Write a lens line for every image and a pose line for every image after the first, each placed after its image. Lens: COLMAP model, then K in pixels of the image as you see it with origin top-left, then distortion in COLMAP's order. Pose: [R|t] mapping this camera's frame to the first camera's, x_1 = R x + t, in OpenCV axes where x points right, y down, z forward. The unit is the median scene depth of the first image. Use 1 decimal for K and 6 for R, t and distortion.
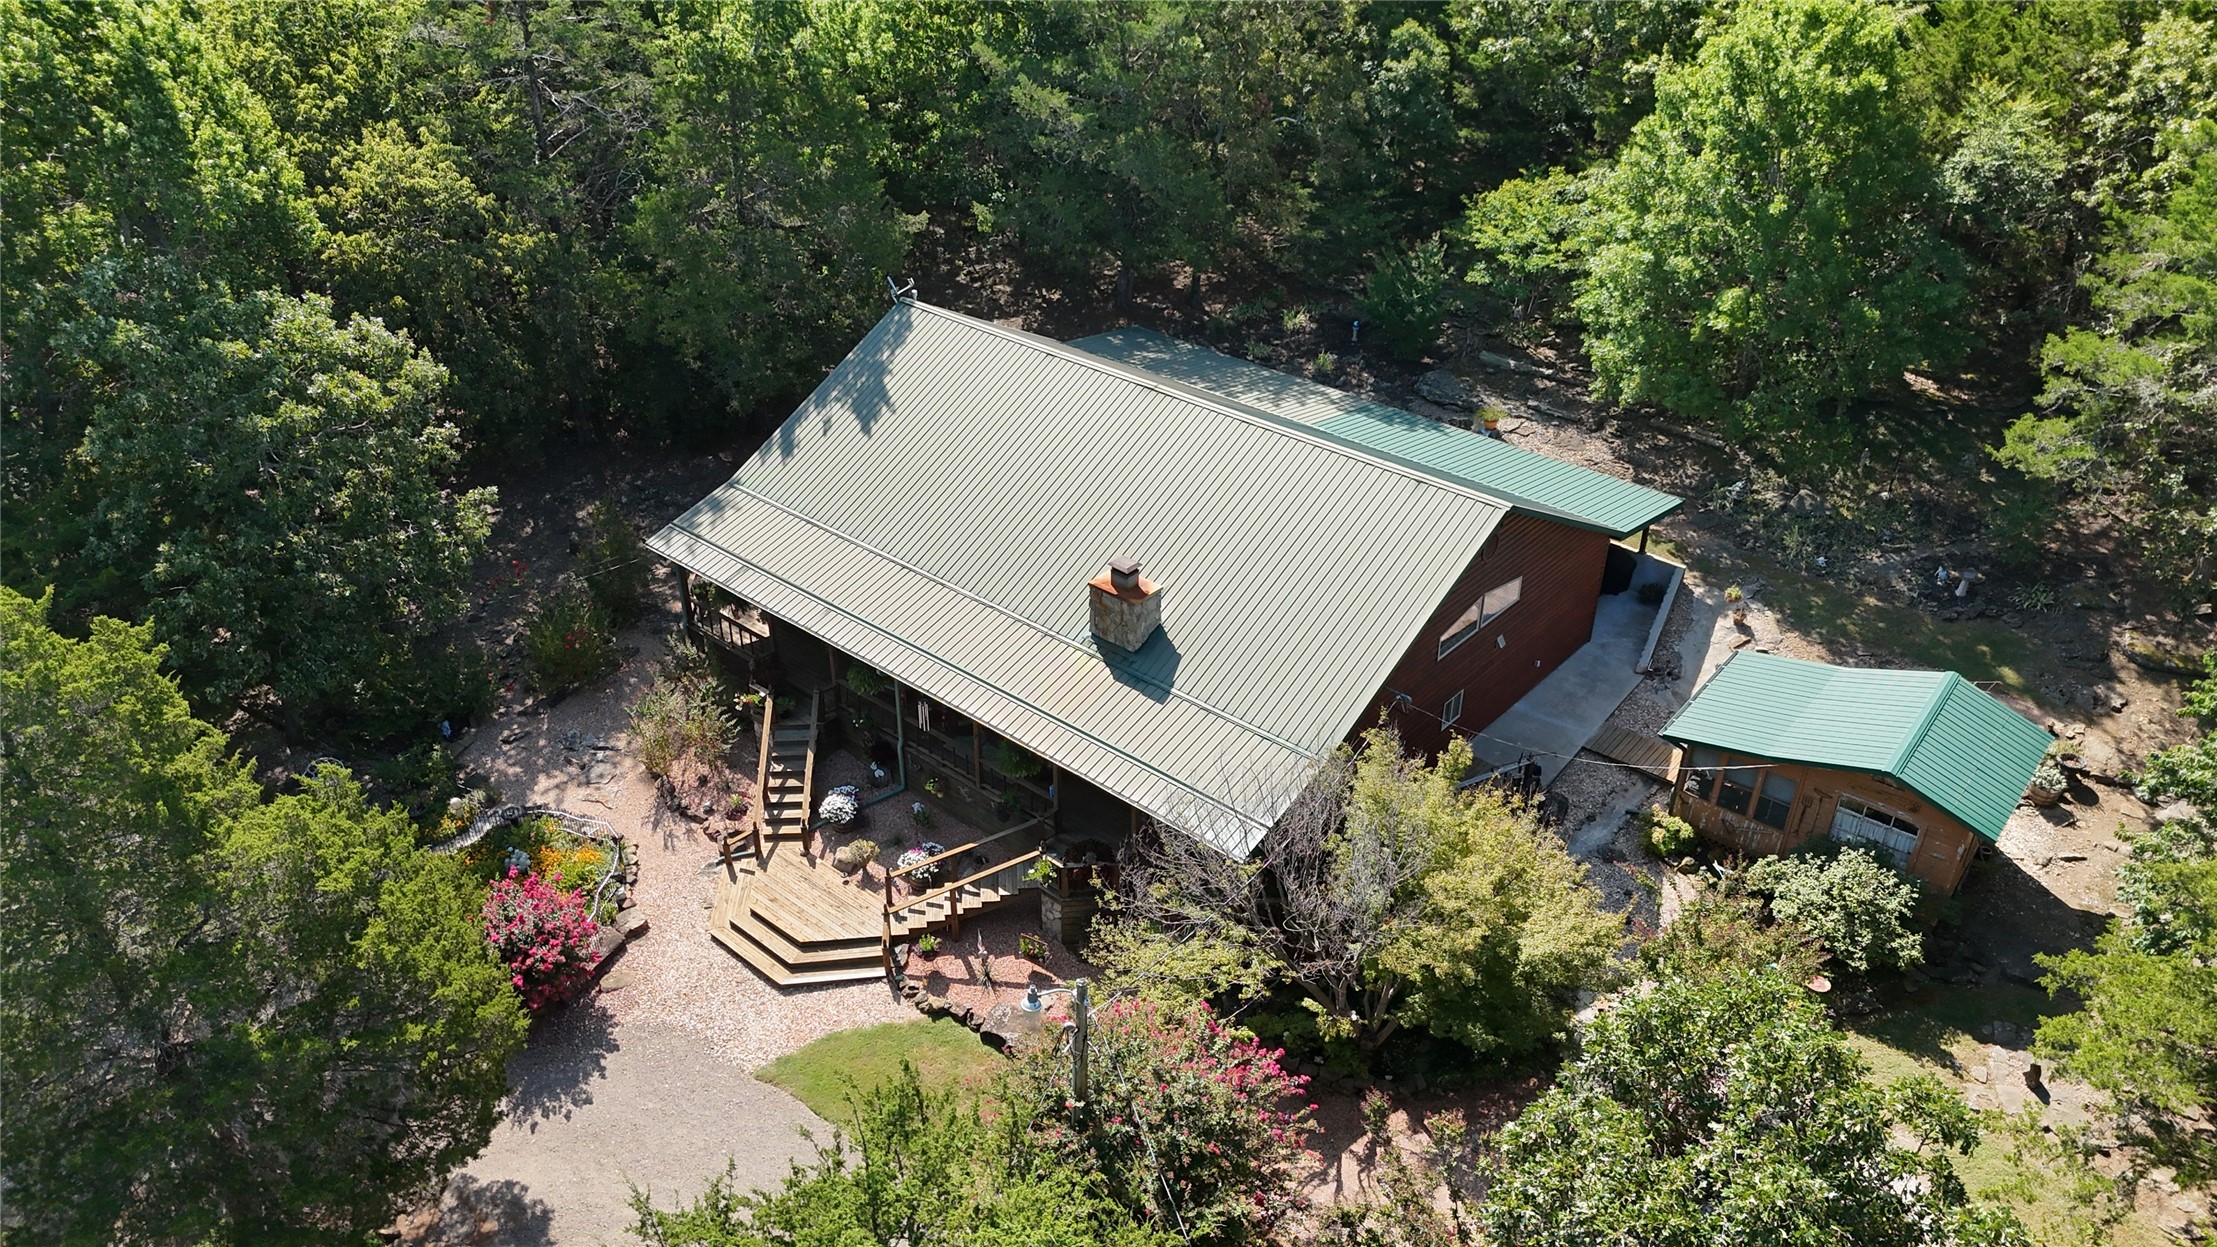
lens RADIAL K [[1645.6, 0, 1108.5], [0, 1645.6, 623.5], [0, 0, 1]] dist [0.064065, -0.063195]
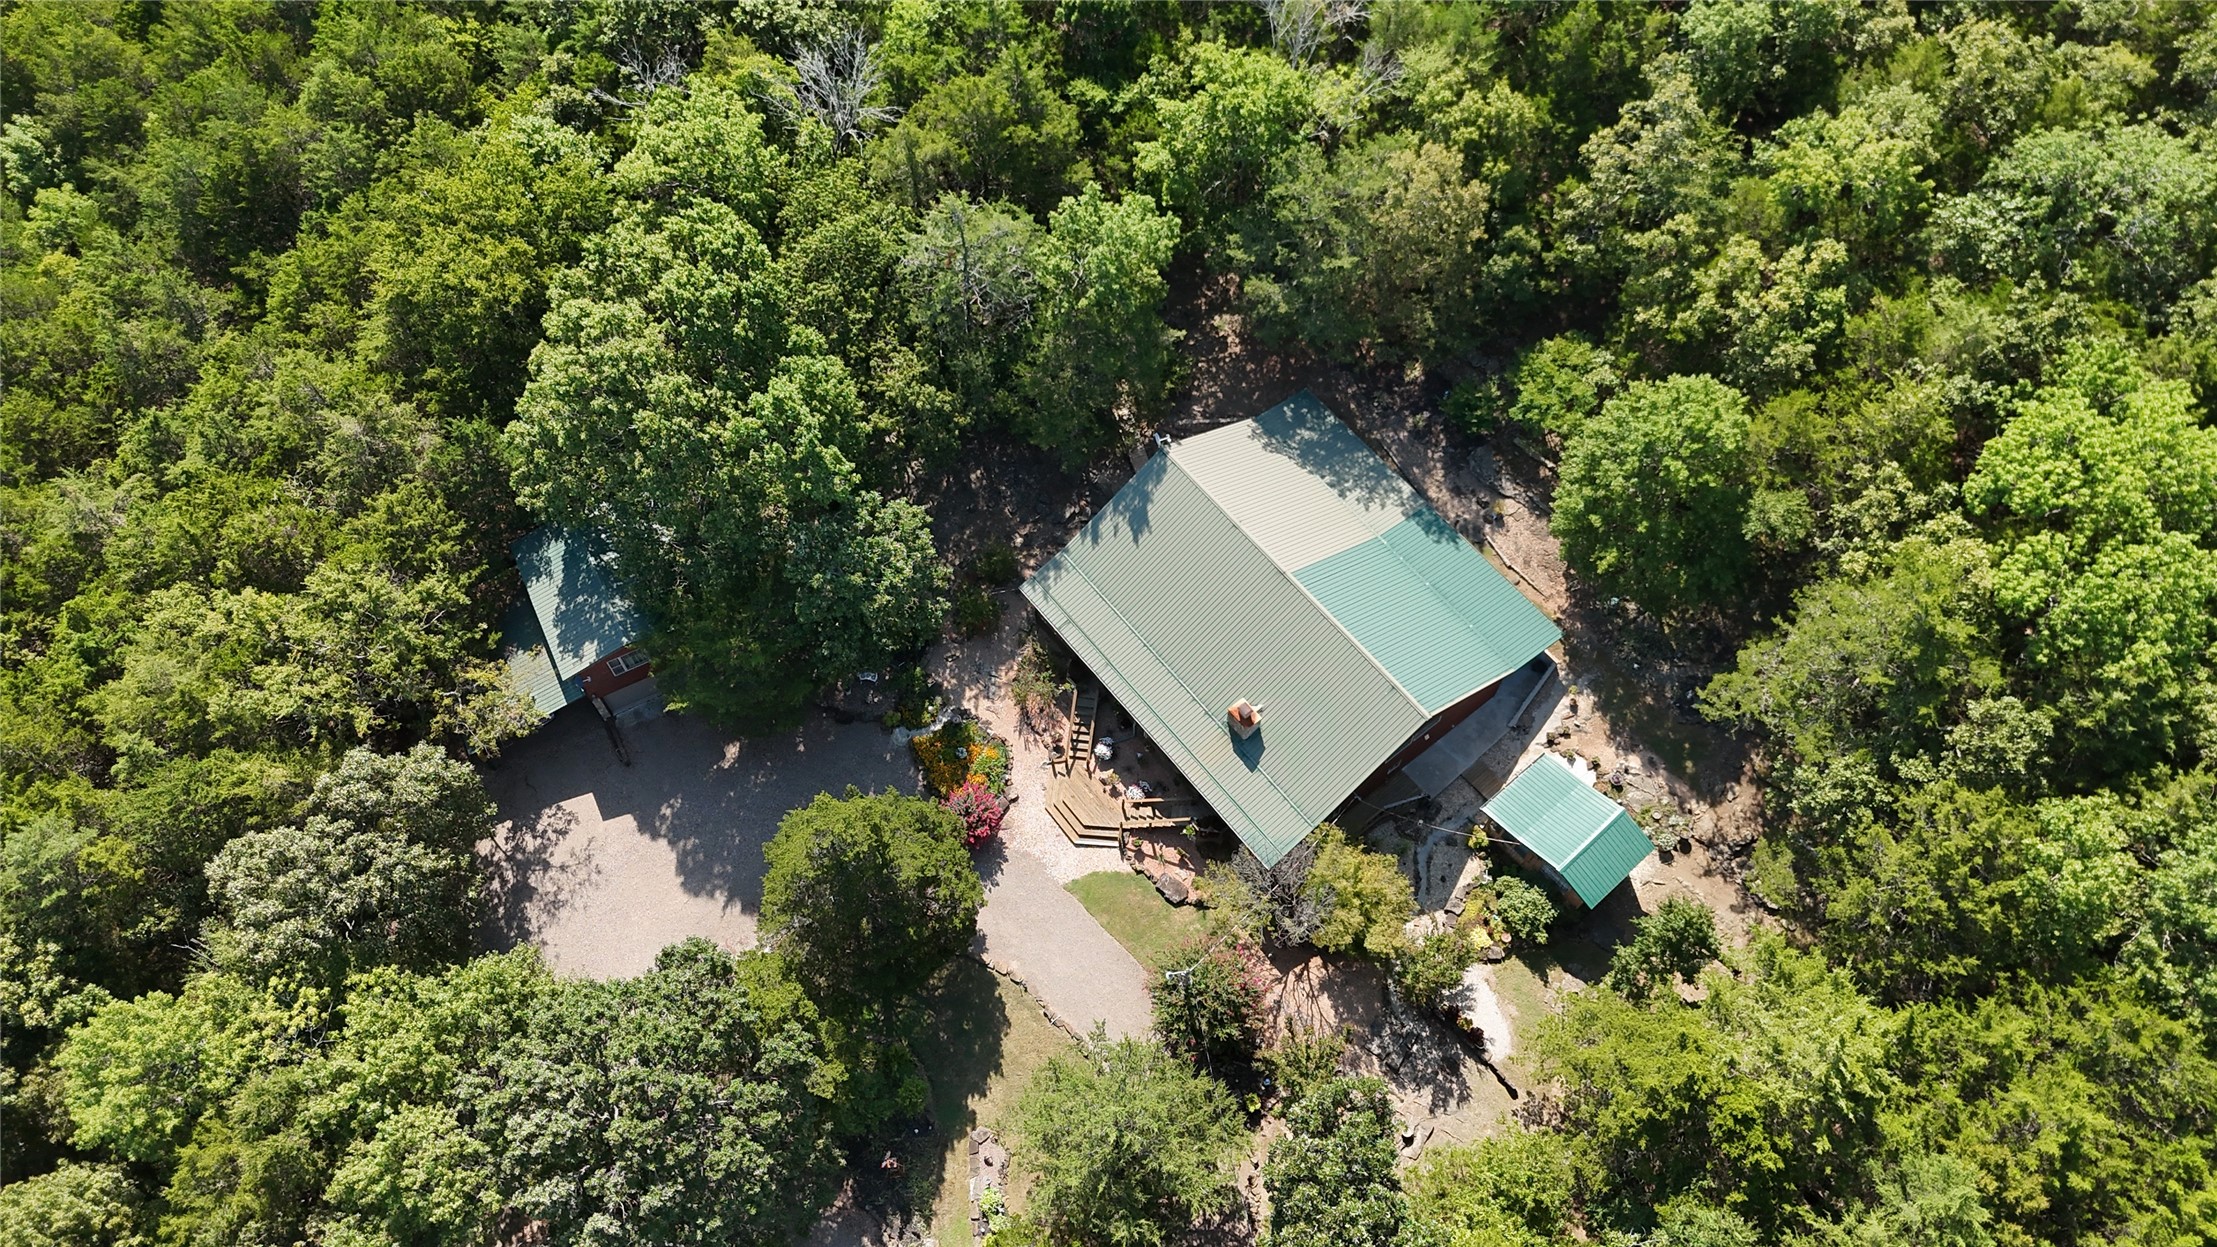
lens RADIAL K [[1645.6, 0, 1108.5], [0, 1645.6, 623.5], [0, 0, 1]] dist [0.064065, -0.063195]
pose [[0.983907, 0.158856, -0.081804, -0.008444], [-0.094633, 0.851614, 0.515556, -1.160859], [0.151564, -0.499518, 0.852942, -0.767748]]
